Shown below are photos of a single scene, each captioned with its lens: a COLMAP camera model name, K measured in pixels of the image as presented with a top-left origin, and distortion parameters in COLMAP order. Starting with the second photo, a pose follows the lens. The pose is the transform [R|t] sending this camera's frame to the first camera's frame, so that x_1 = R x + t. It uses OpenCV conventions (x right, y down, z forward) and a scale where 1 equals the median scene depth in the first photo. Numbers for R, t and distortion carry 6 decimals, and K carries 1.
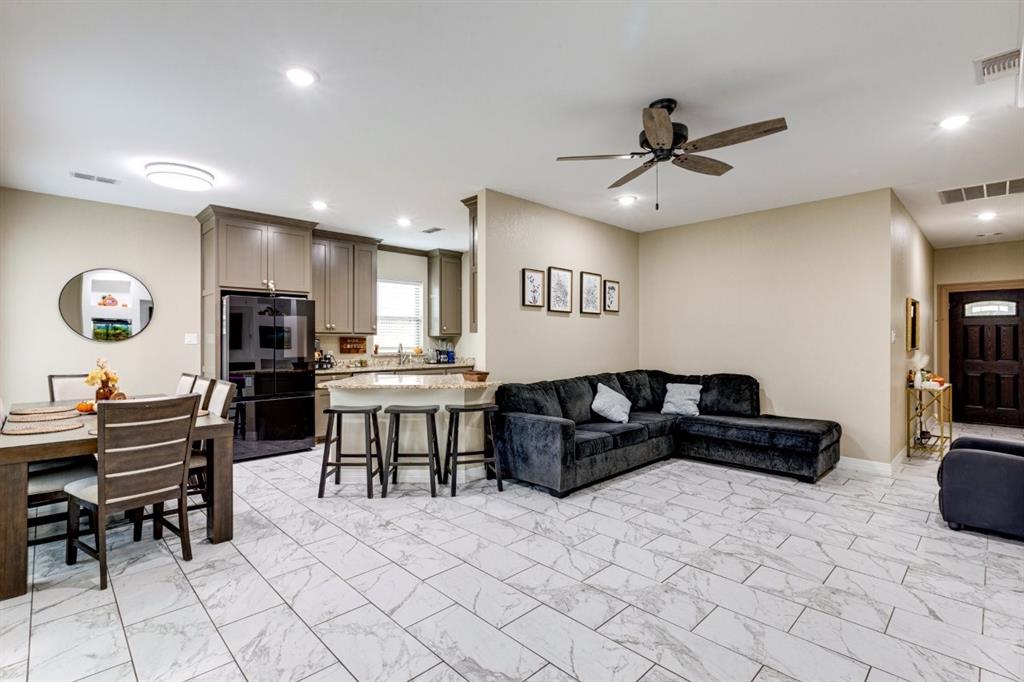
lens RADIAL K [[479.1, 0, 506.4], [0, 479.1, 349.2], [0, 0, 1]] dist [-0.001323, -0.000280]
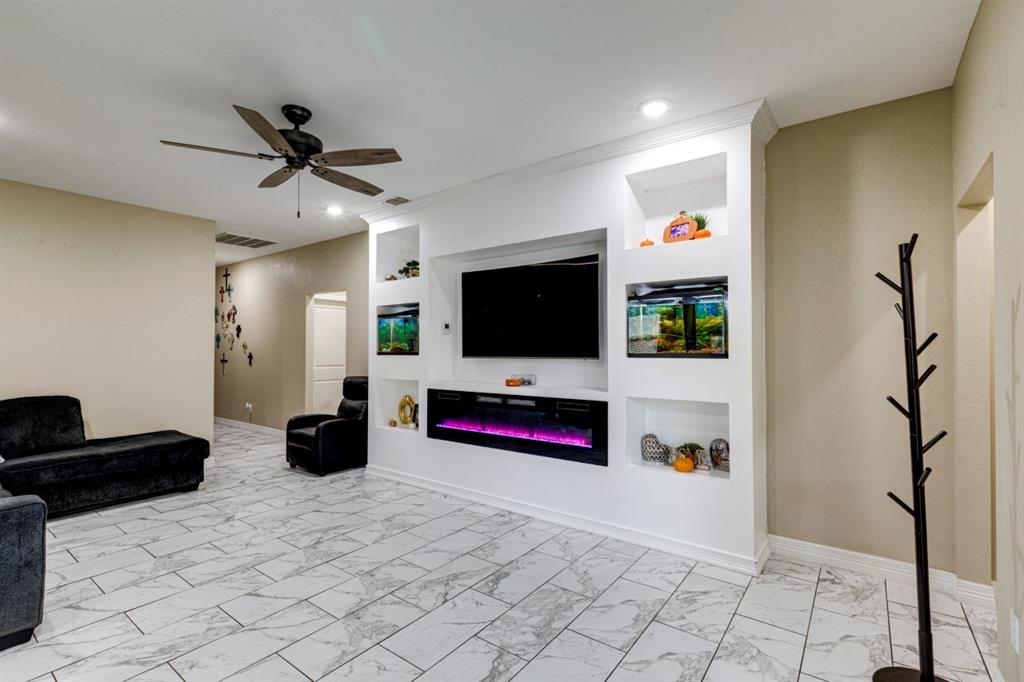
lens RADIAL K [[462.9, 0, 514.2], [0, 462.9, 343.6], [0, 0, 1]] dist [-0.000346, -0.000247]
pose [[-0.160500, 0.009427, 0.986991, -0.394120], [0.020905, 0.999763, -0.006150, -0.011066], [-0.986814, 0.019646, -0.160659, 0.415666]]
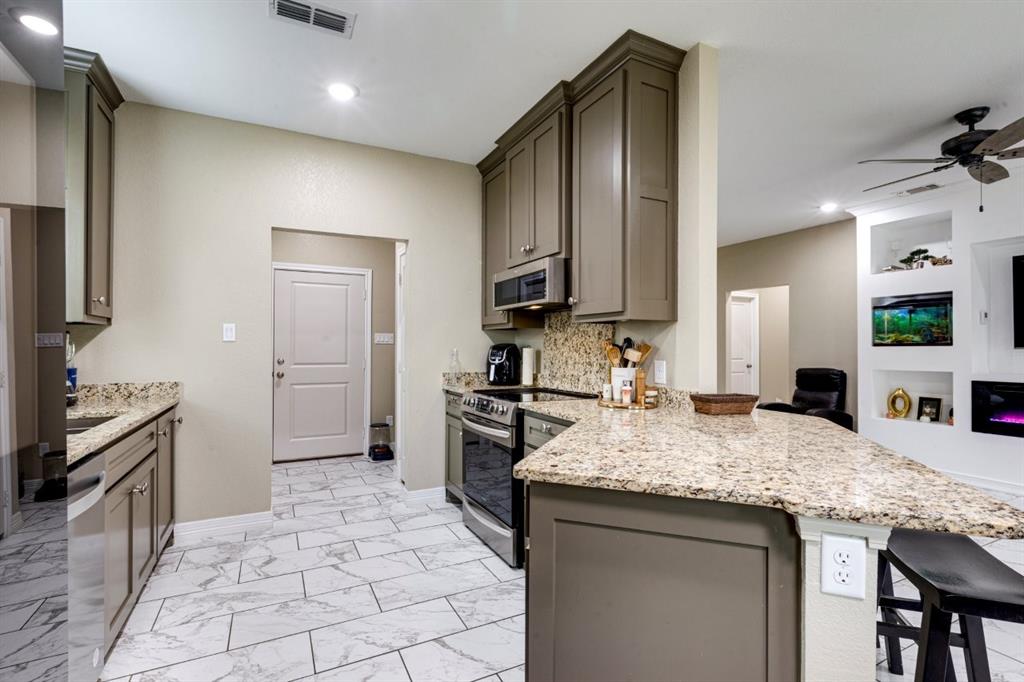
lens RADIAL K [[462.9, 0, 514.2], [0, 462.9, 343.6], [0, 0, 1]] dist [-0.000346, -0.000247]
pose [[0.300741, 0.008177, 0.953671, -0.549859], [0.018253, 0.999731, -0.014328, -0.004604], [-0.953531, 0.021716, 0.300510, 0.973481]]
